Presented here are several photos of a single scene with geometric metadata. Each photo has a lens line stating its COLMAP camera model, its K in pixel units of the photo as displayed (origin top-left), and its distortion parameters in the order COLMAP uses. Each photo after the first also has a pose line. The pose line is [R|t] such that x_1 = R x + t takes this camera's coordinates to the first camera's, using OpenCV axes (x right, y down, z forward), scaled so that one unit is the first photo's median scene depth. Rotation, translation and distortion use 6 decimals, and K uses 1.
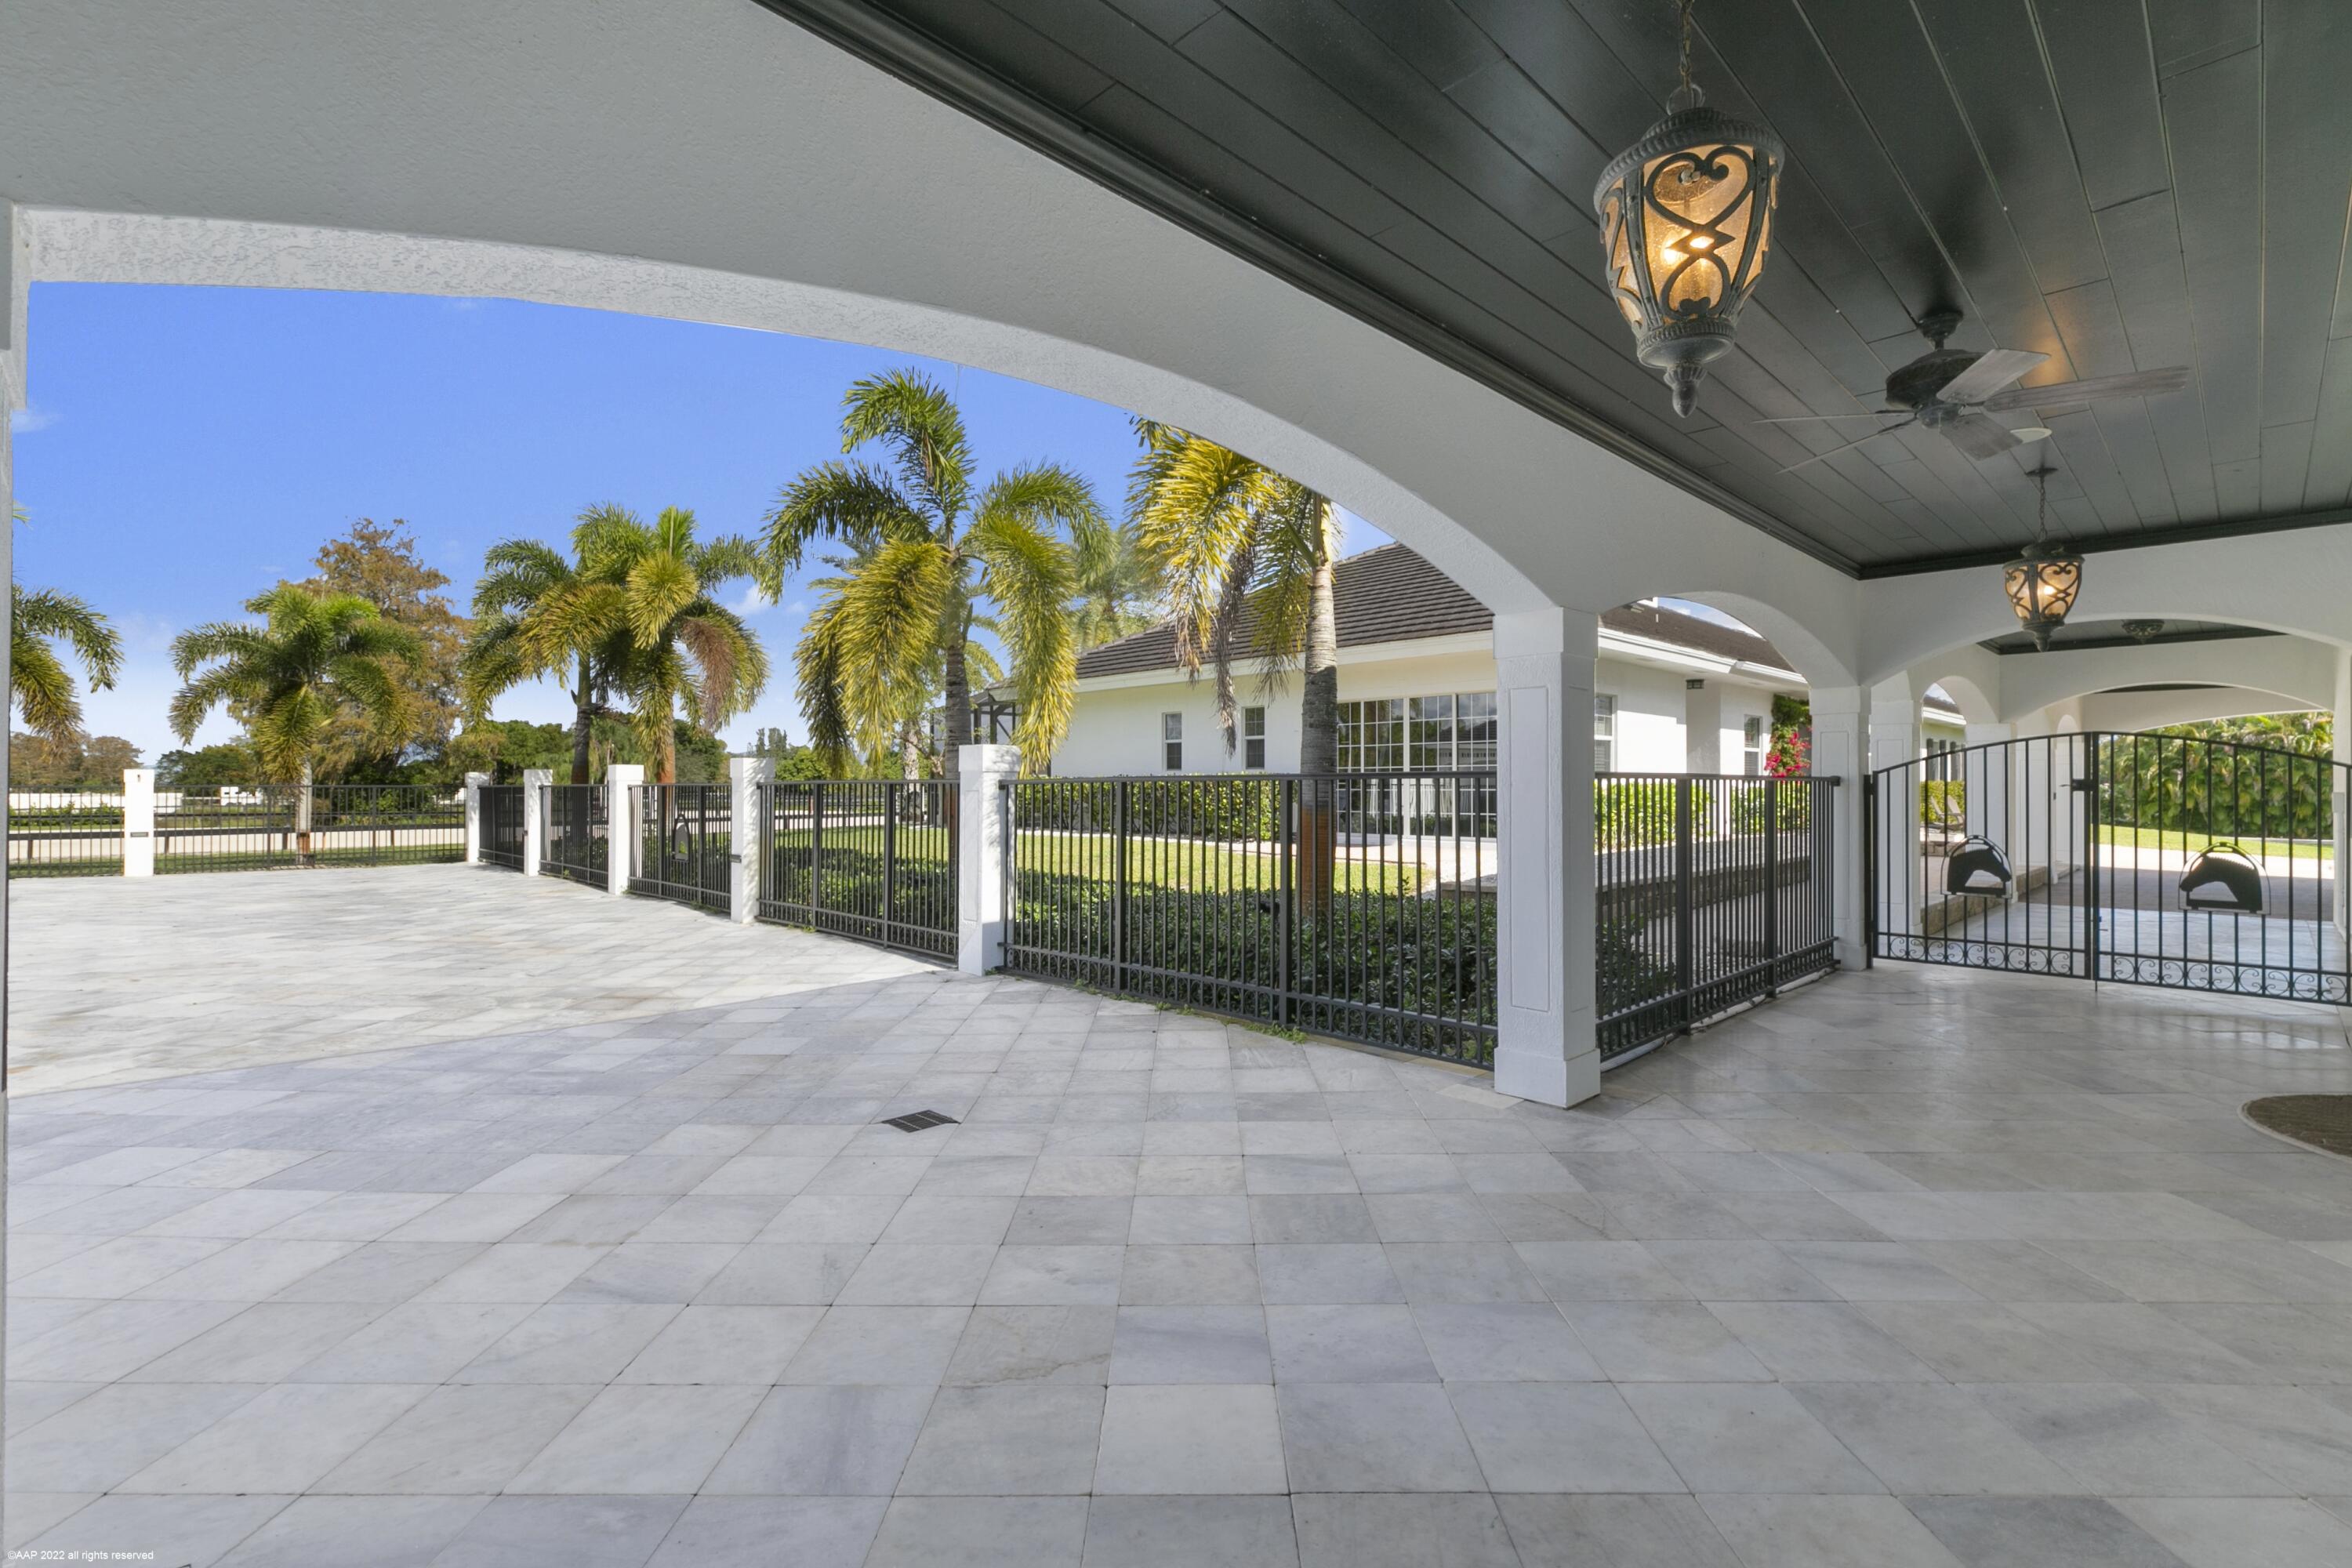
lens RADIAL K [[1067.0, 0, 1177.0], [0, 1067.0, 745.2], [0, 0, 1]] dist [0.000210, 0.000113]
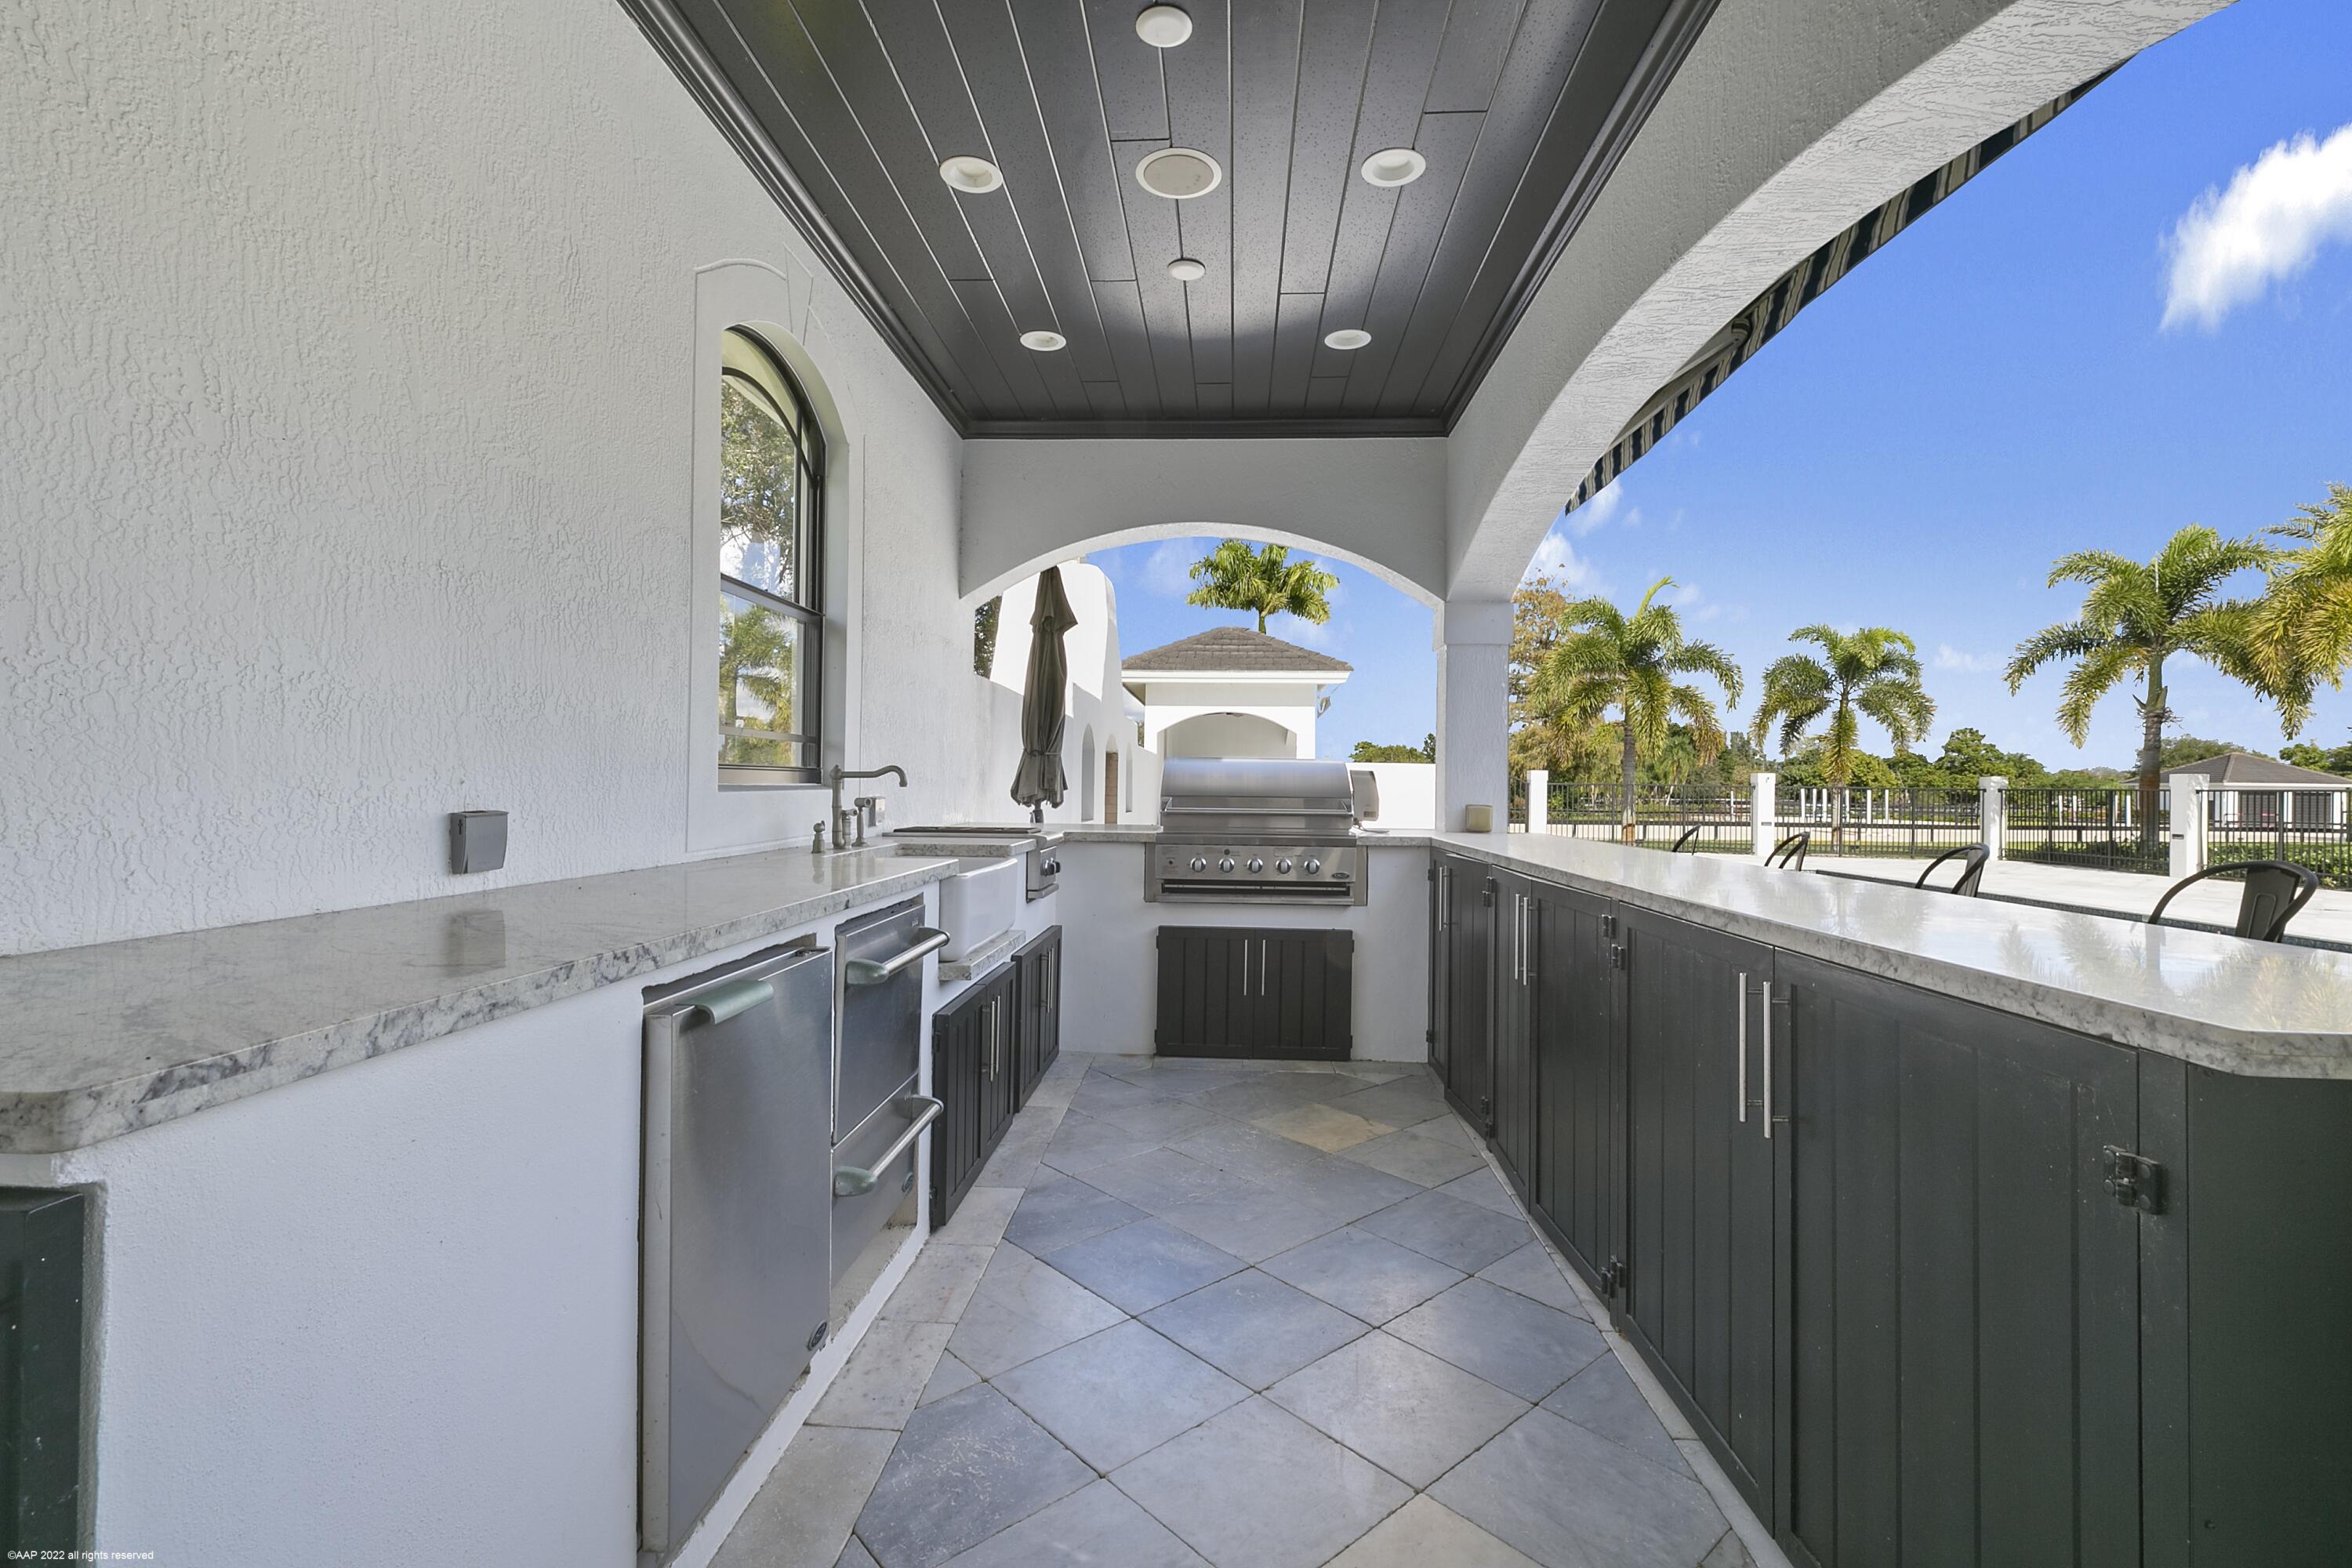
lens RADIAL K [[1053.5, 0, 1175.3], [0, 1053.5, 778.7], [0, 0, 1]] dist [0.002836, -0.000349]
pose [[0.673538, 0.007641, -0.739113, -0.501824], [0.013054, 0.999668, 0.022231, -0.011365], [0.739037, -0.024622, 0.673215, -0.406611]]
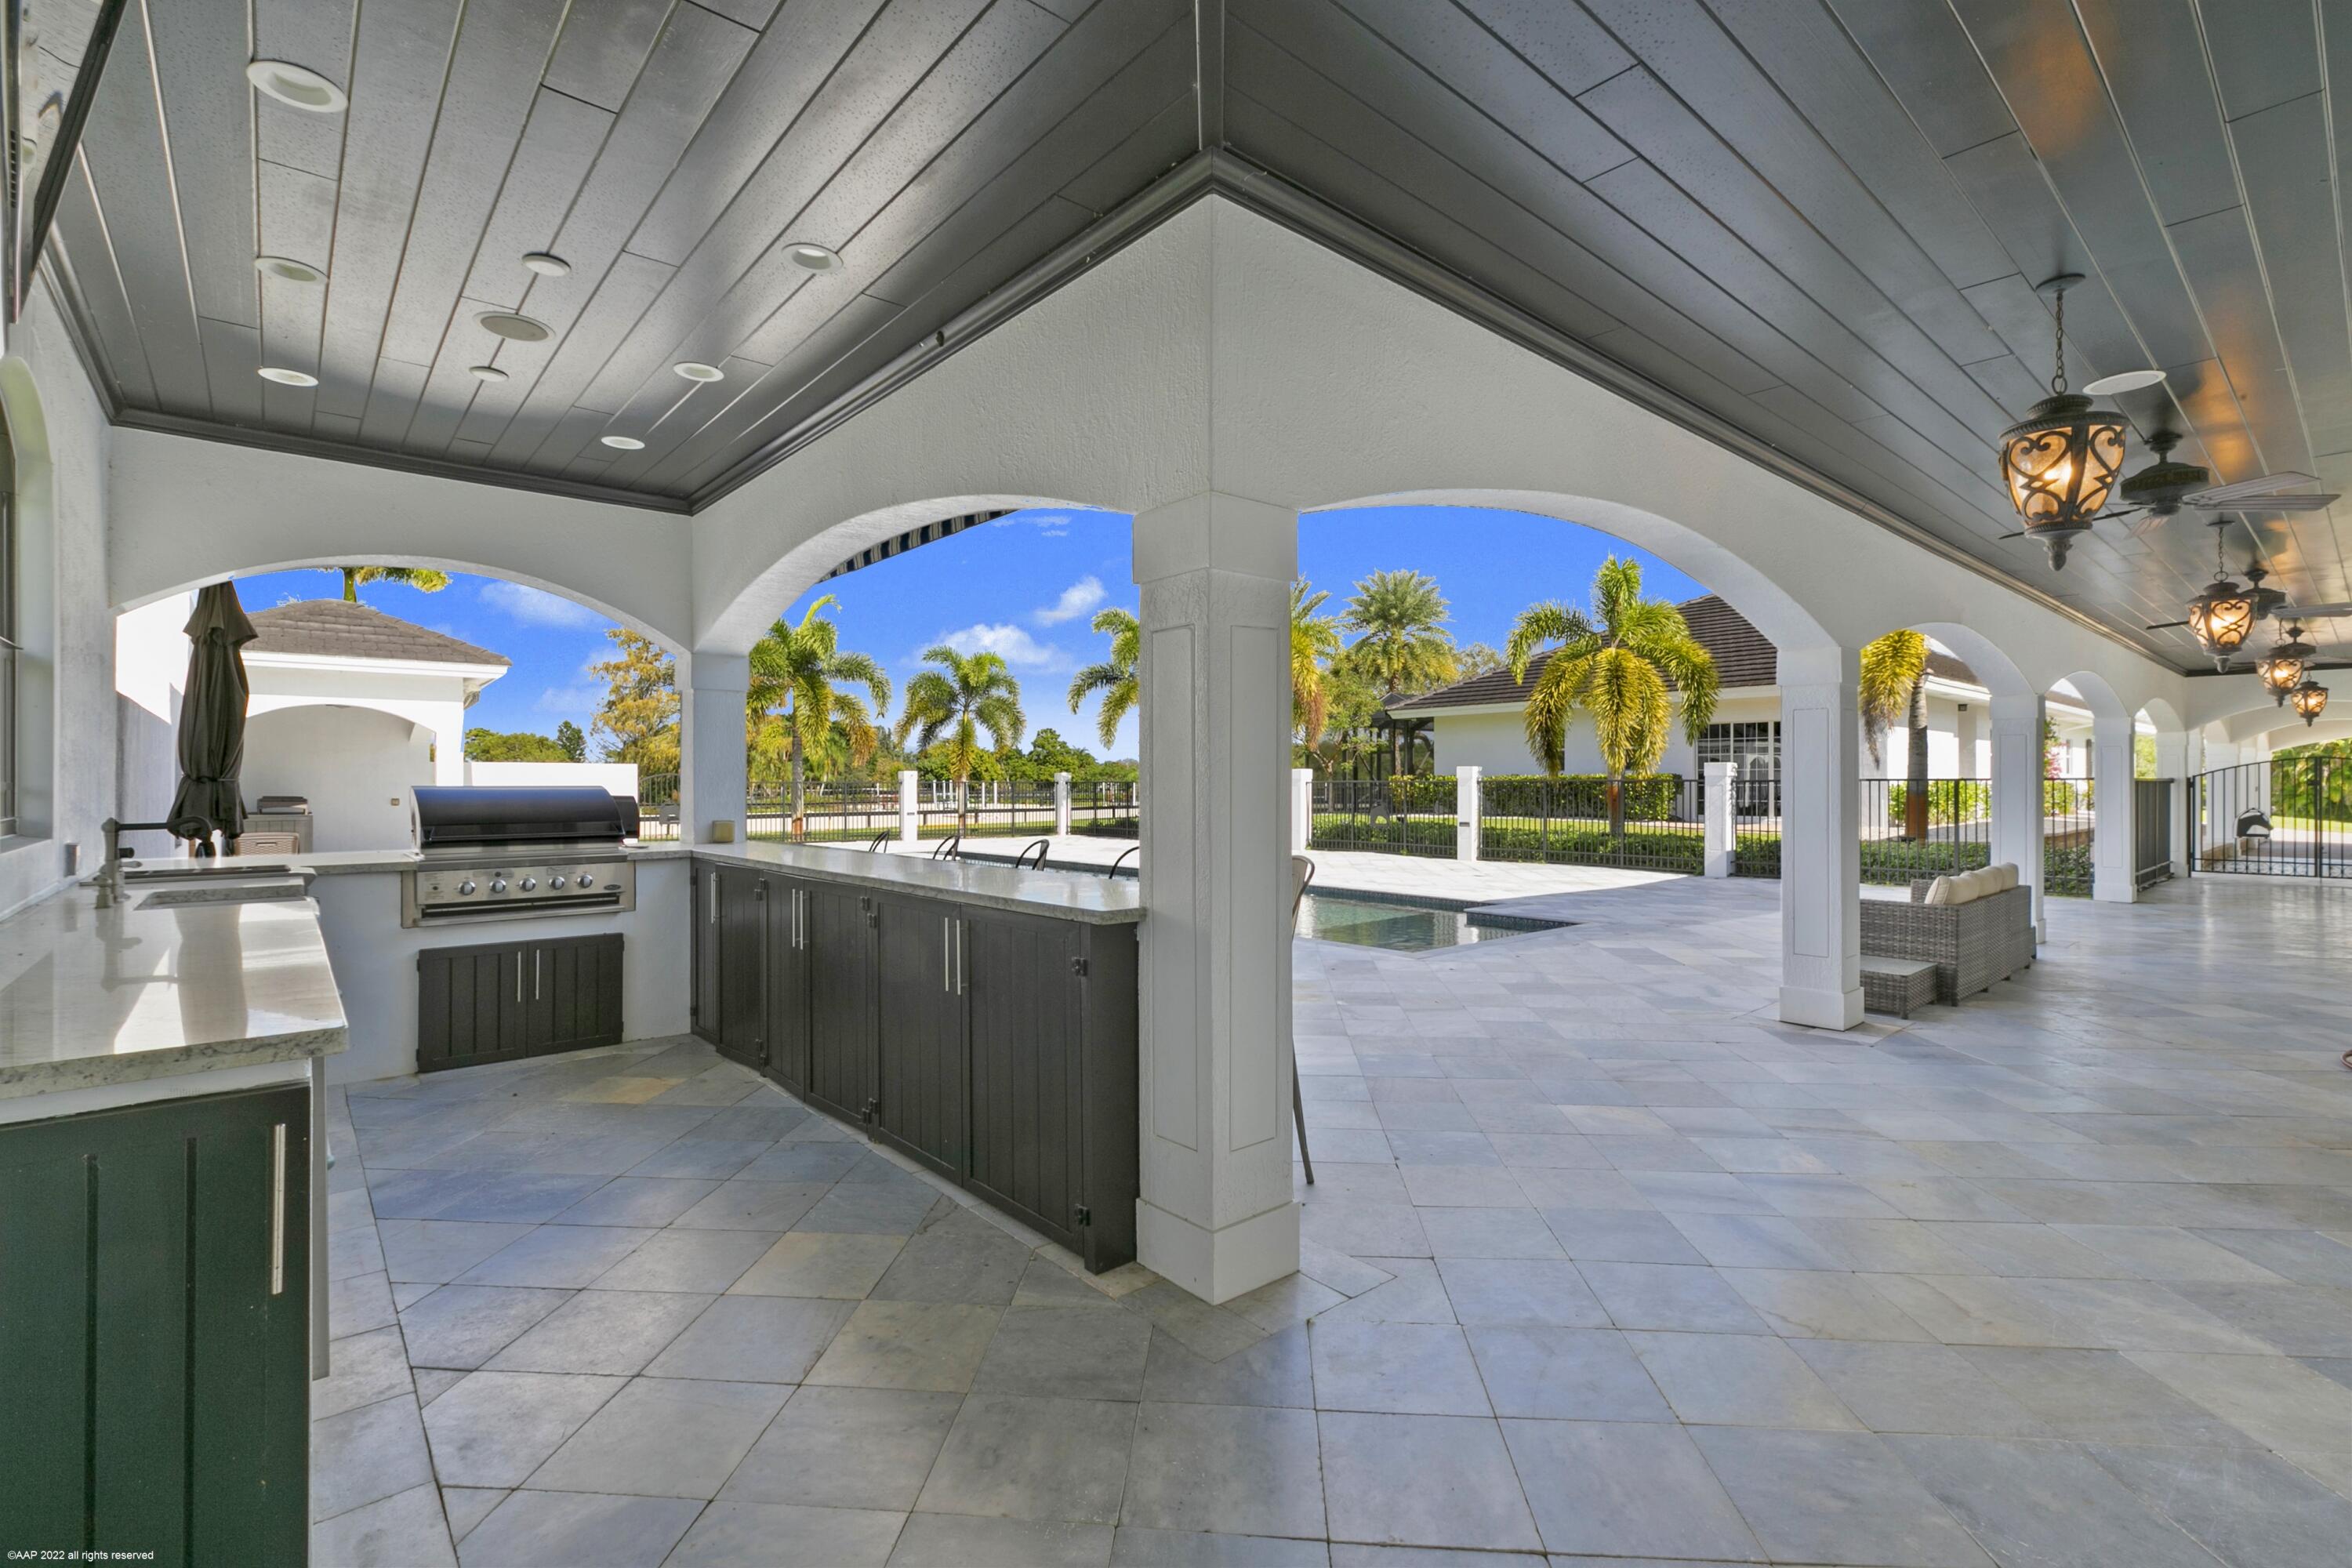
lens RADIAL K [[1053.5, 0, 1175.3], [0, 1053.5, 778.7], [0, 0, 1]] dist [0.002836, -0.000349]
pose [[0.997682, 0.001173, -0.068033, -0.486281], [0.001358, 0.999309, 0.037142, -0.021275], [0.068030, -0.037148, 0.996991, -0.477231]]
